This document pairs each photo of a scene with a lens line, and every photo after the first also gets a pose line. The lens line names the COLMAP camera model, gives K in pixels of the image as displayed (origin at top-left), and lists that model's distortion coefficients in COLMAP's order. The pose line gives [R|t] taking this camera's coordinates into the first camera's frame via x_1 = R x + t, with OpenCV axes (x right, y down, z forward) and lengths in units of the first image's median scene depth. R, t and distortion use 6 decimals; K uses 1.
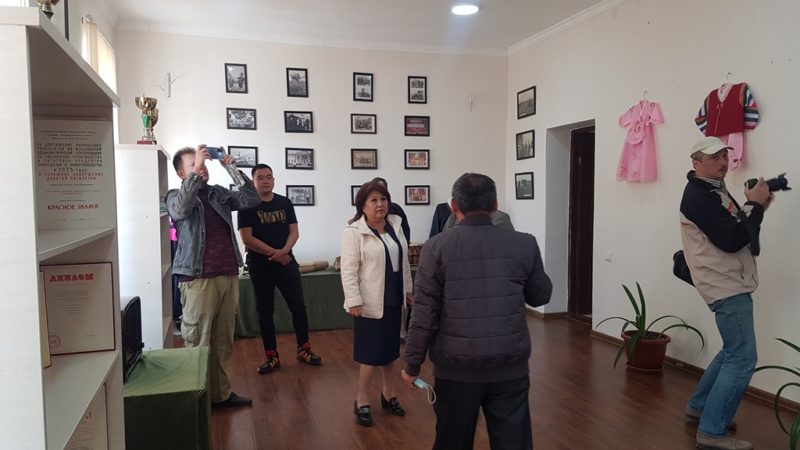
lens RADIAL K [[648.0, 0, 399.5], [0, 648.0, 229.5], [0, 0, 1]] dist [0.098000, -0.107221]
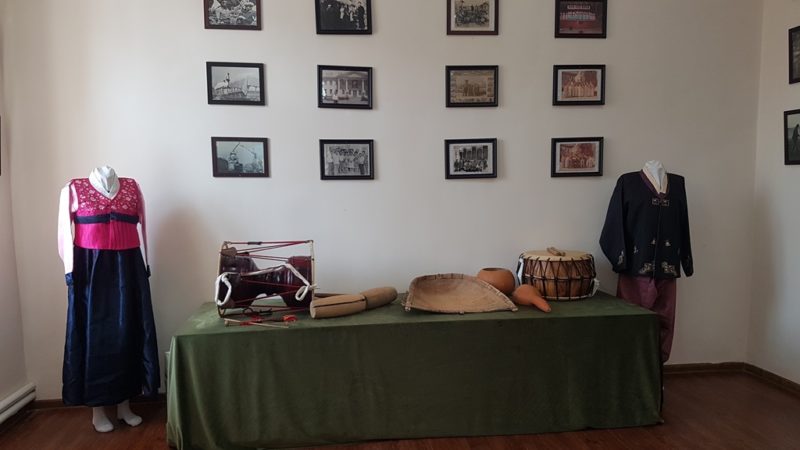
lens RADIAL K [[648.0, 0, 375.0], [0, 648.0, 259.0], [0, 0, 1]] dist [0.098000, -0.107221]
pose [[0.978525, 0.020159, -0.205140, -0.021115], [-0.005458, 0.997391, 0.071978, -0.010096], [0.206056, -0.069313, 0.976082, 0.481270]]
